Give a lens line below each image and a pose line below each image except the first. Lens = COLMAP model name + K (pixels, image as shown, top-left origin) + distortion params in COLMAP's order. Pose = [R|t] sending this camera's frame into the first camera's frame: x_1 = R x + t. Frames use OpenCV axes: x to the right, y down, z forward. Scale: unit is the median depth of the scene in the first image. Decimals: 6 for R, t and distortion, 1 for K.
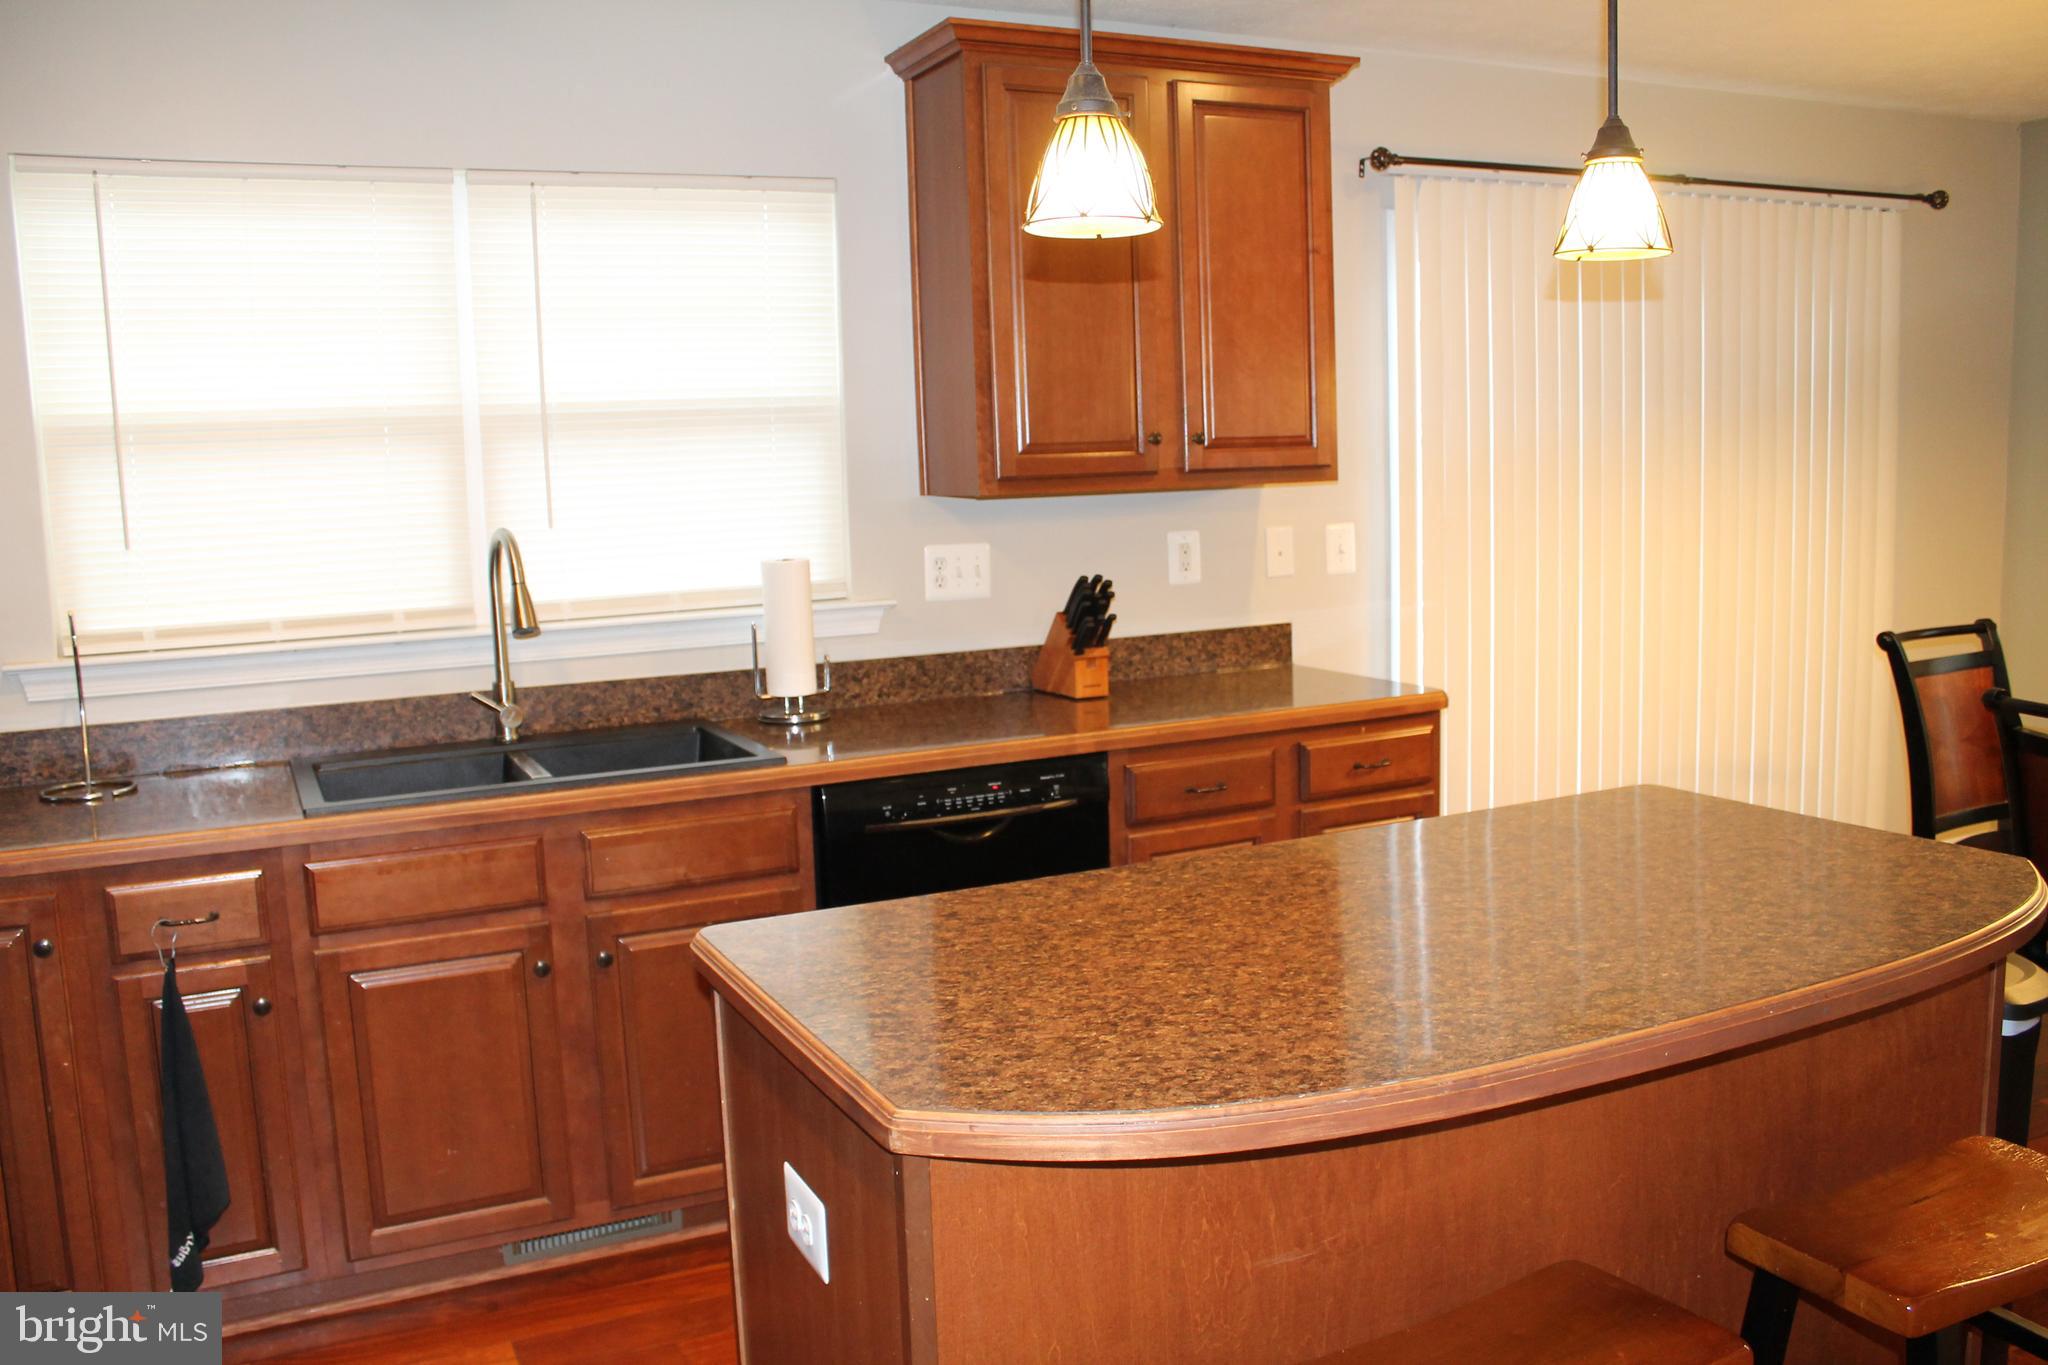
lens RADIAL K [[1706.4, 0, 1016.5], [0, 1706.4, 686.3], [0, 0, 1]] dist [-0.171856, 0.145690]
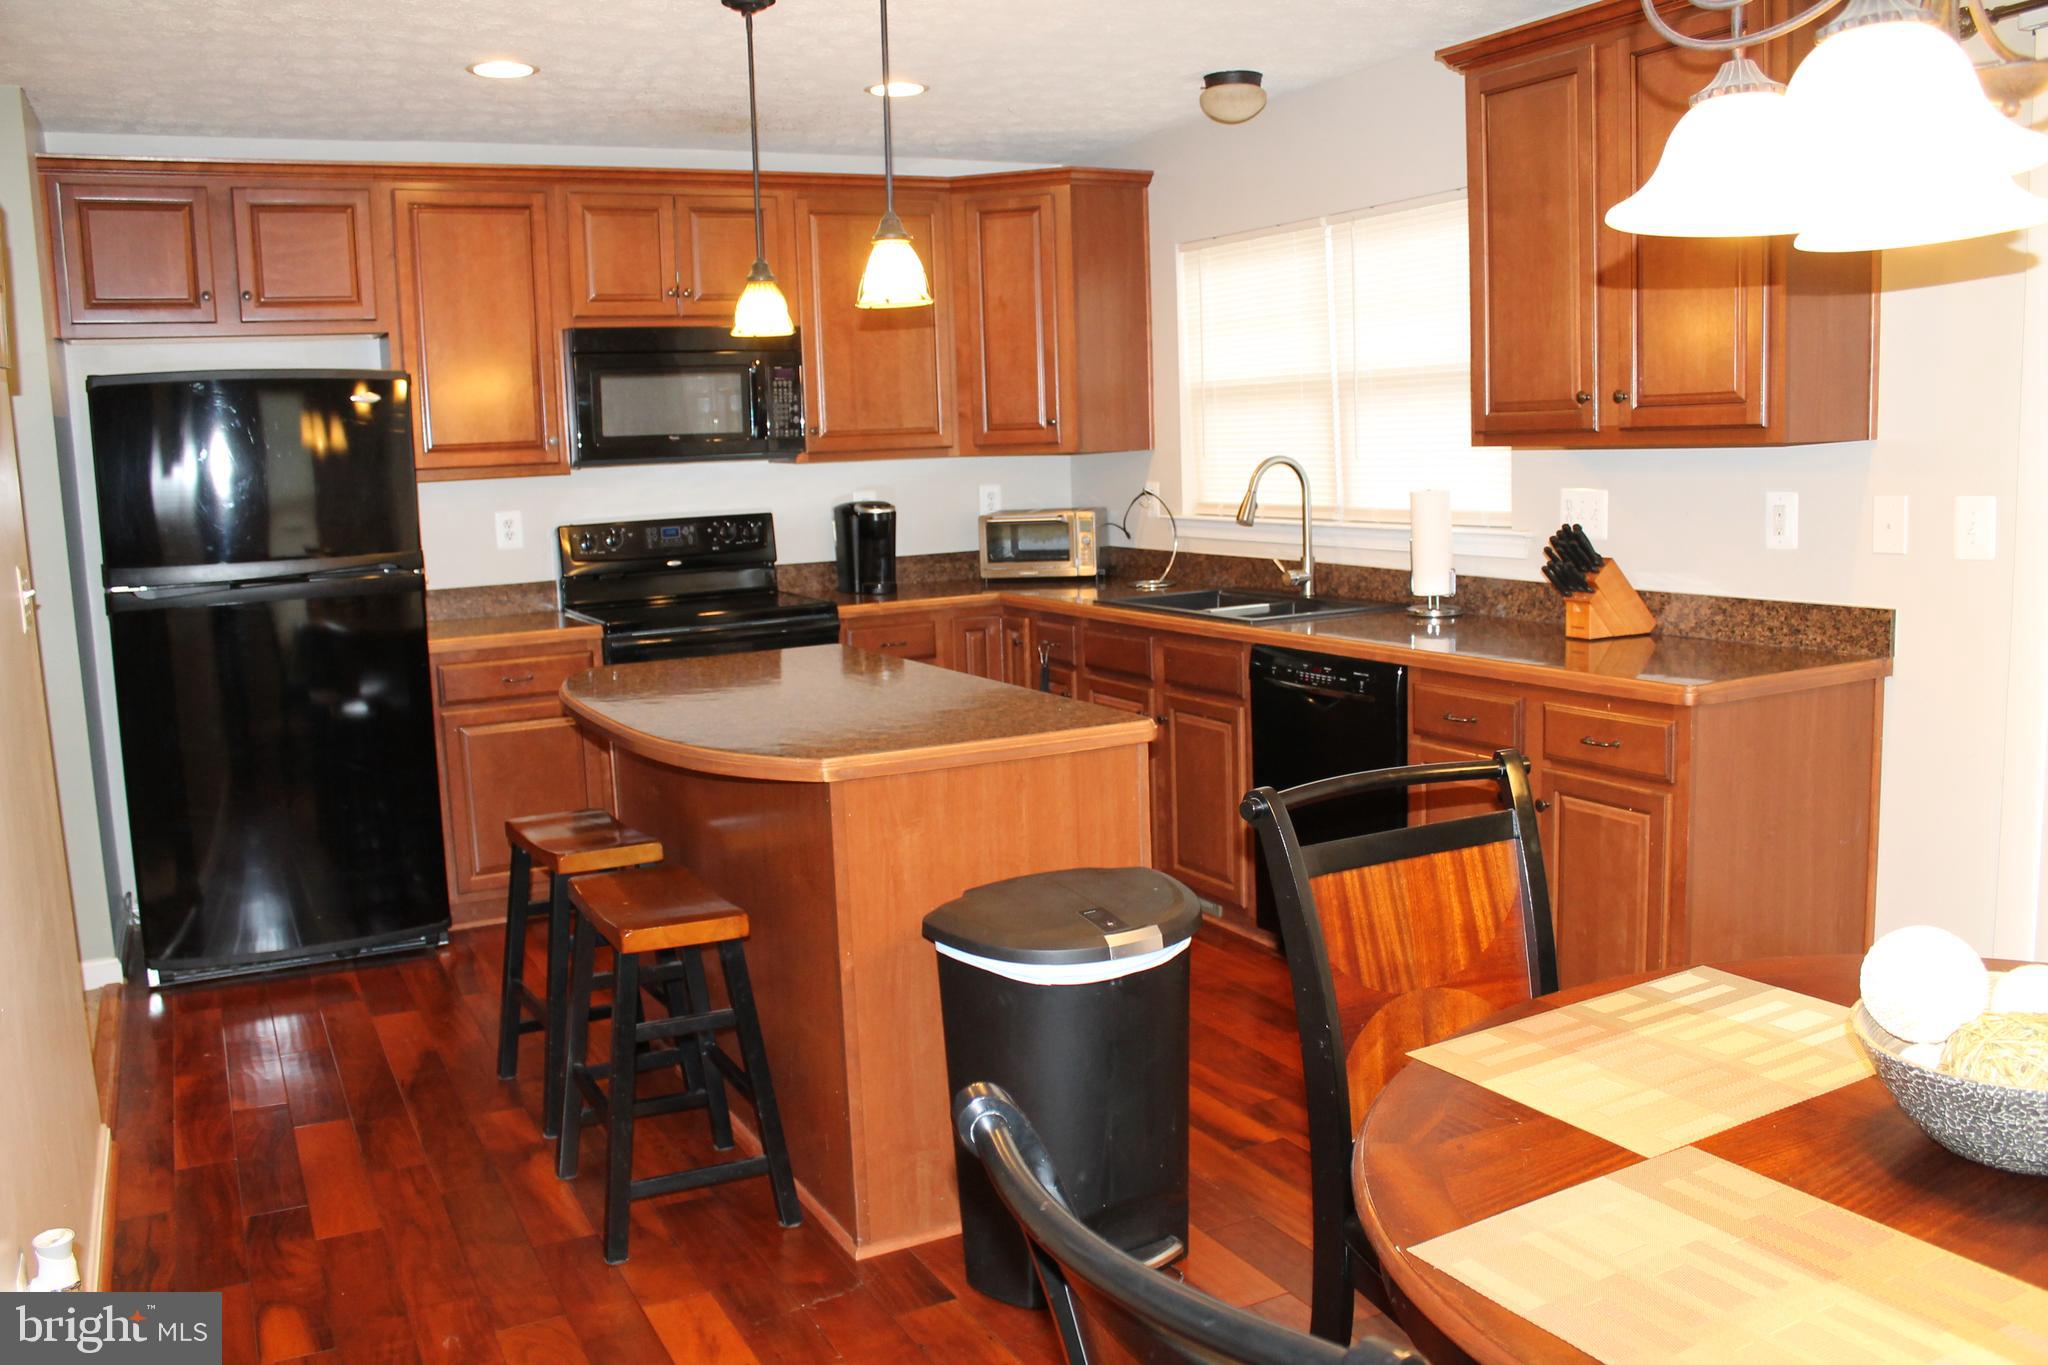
lens RADIAL K [[1711.9, 0, 1024.0], [0, 1711.9, 682.5], [0, 0, 1]] dist [-0.170354, 0.152995]
pose [[0.034711, 0.170026, -0.984828, 1.365657], [-0.098931, 0.981166, 0.165907, -0.135794], [0.994489, 0.091671, 0.050878, 0.761755]]
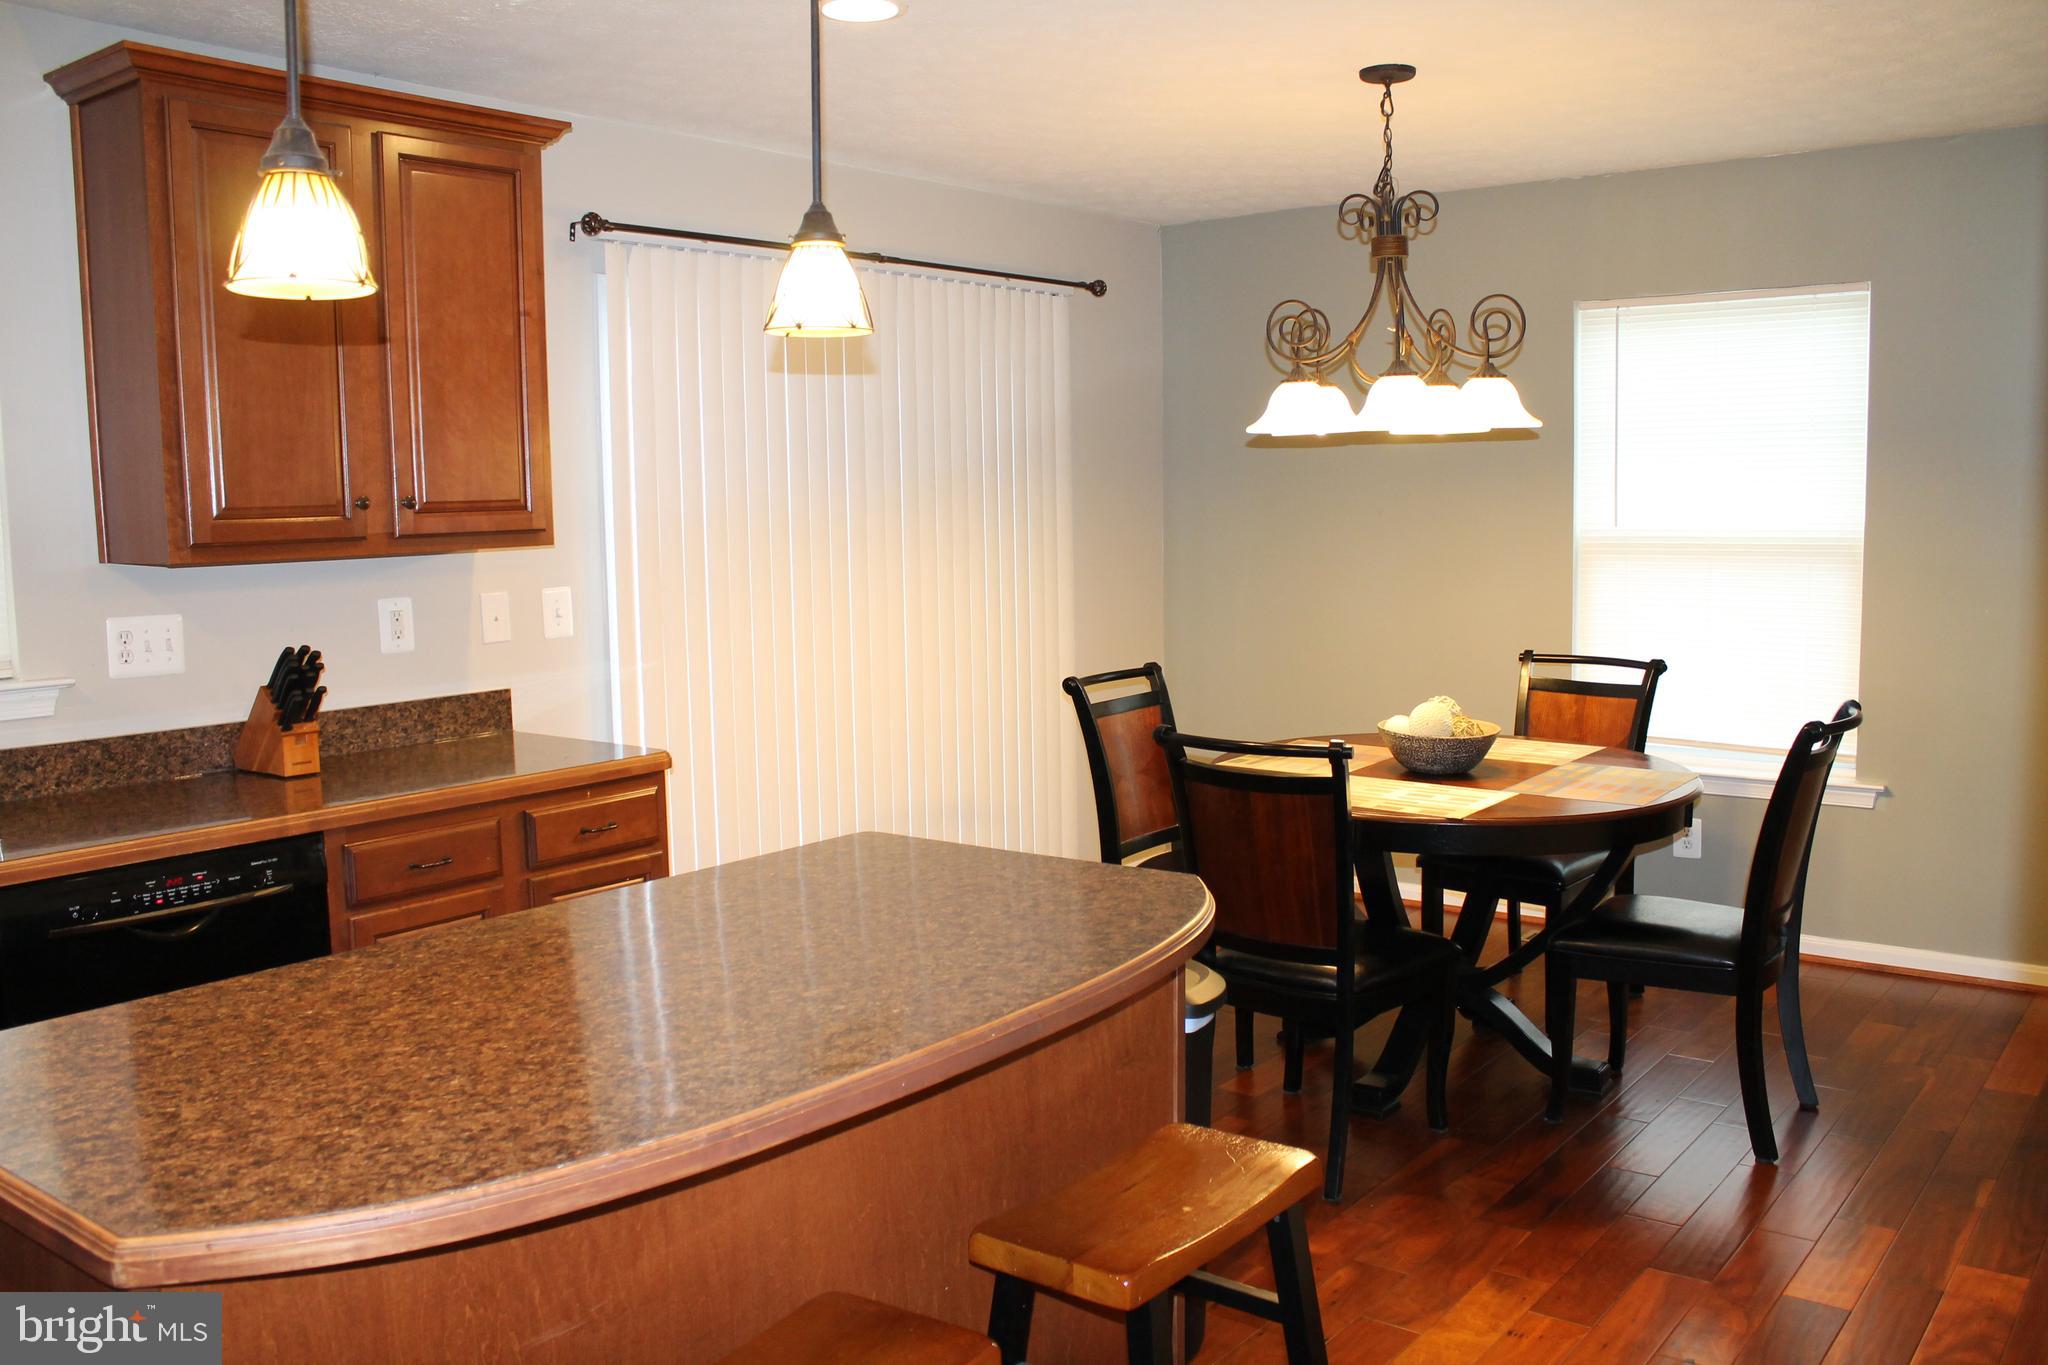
lens RADIAL K [[1711.9, 0, 1024.0], [0, 1711.9, 682.5], [0, 0, 1]] dist [-0.170354, 0.152995]
pose [[0.895599, -0.030669, 0.443805, -0.007543], [0.047075, 0.998553, -0.025992, -0.002420], [-0.442365, 0.044171, 0.895747, -0.012052]]
